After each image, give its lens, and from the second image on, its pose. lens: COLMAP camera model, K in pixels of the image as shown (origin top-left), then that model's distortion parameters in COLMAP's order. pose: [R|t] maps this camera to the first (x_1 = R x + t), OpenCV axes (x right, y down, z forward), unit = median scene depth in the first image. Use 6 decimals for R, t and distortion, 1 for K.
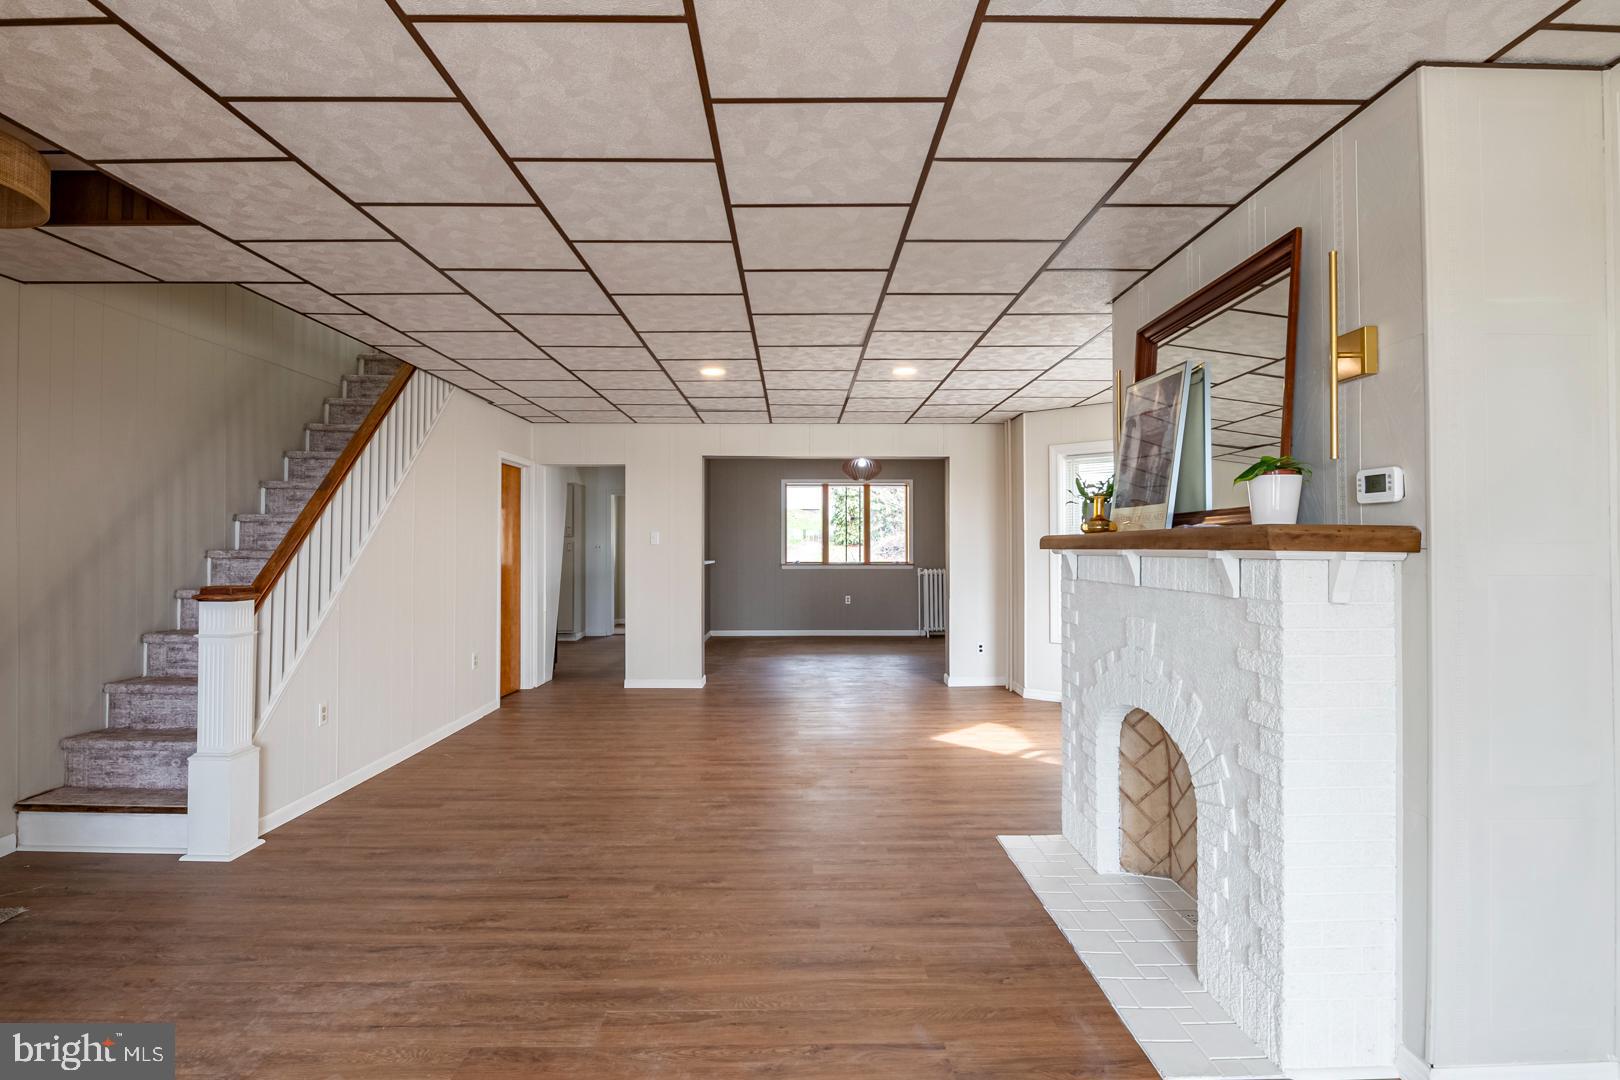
lens RADIAL K [[797.7, 0, 808.0], [0, 797.7, 542.0], [0, 0, 1]] dist [-0.005191, -0.005592]
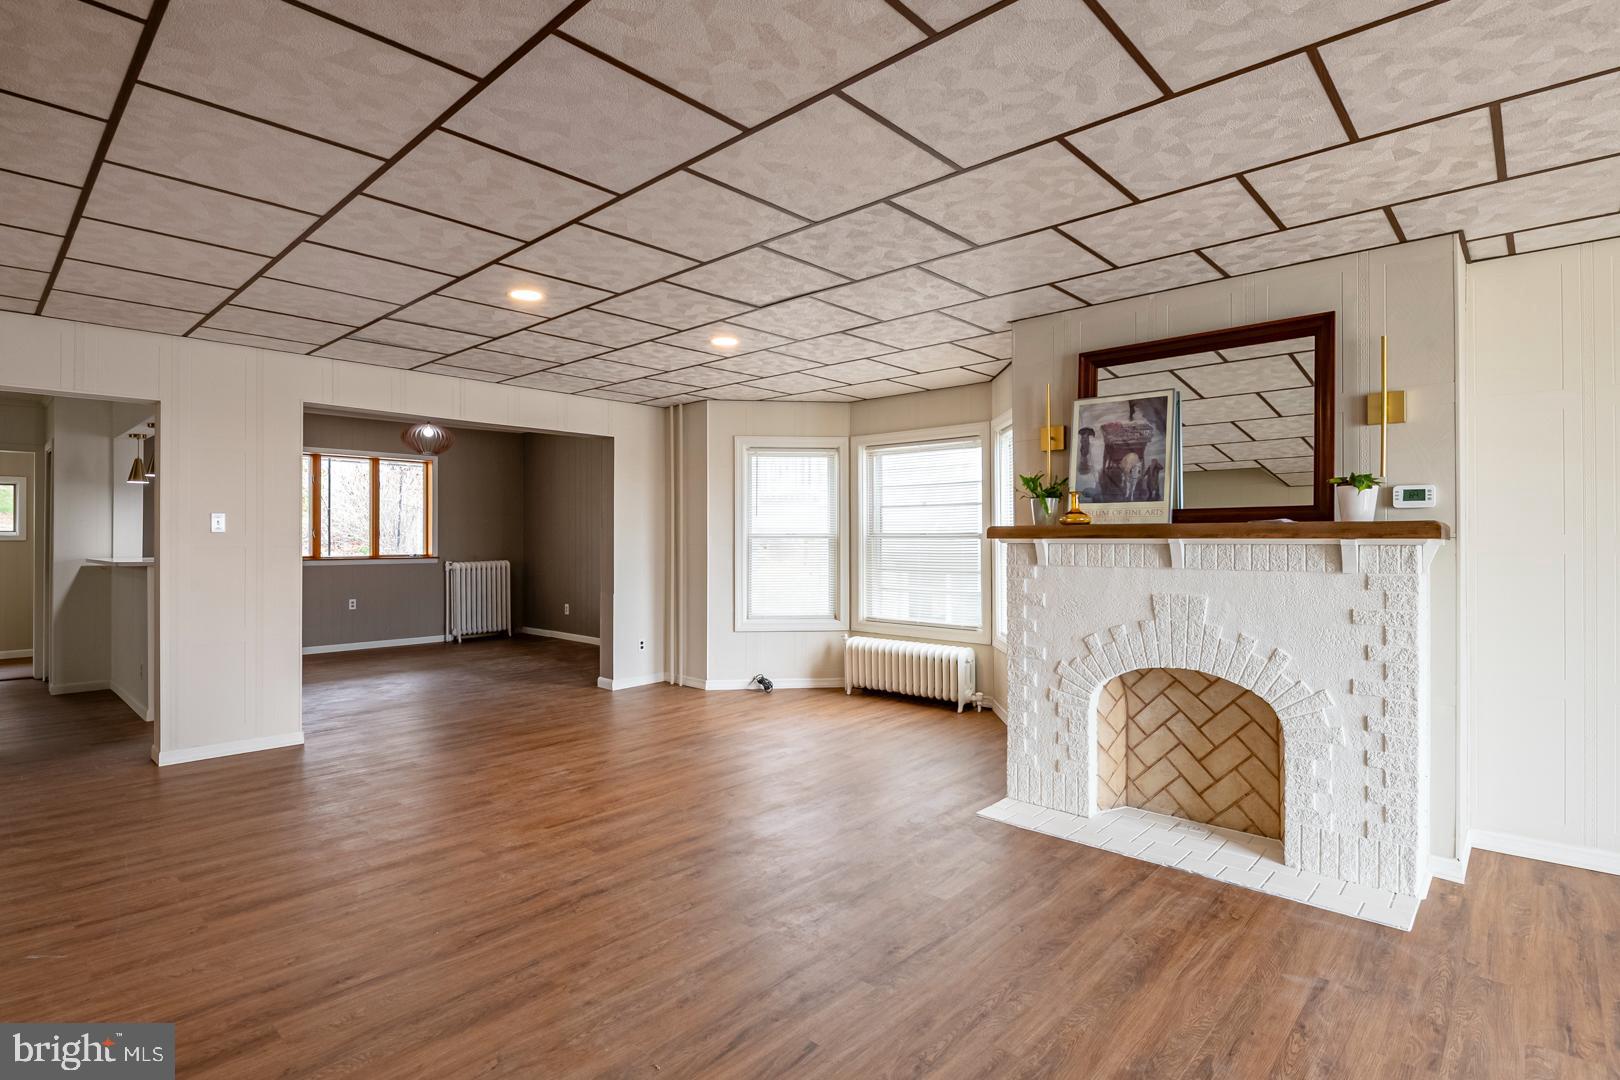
lens RADIAL K [[797.7, 0, 795.4], [0, 797.7, 538.5], [0, 0, 1]] dist [-0.005191, -0.005592]
pose [[0.689099, -0.001278, 0.724666, -0.757187], [-0.004625, 0.999970, 0.006161, 0.003734], [-0.724652, -0.007597, 0.689073, 0.506090]]
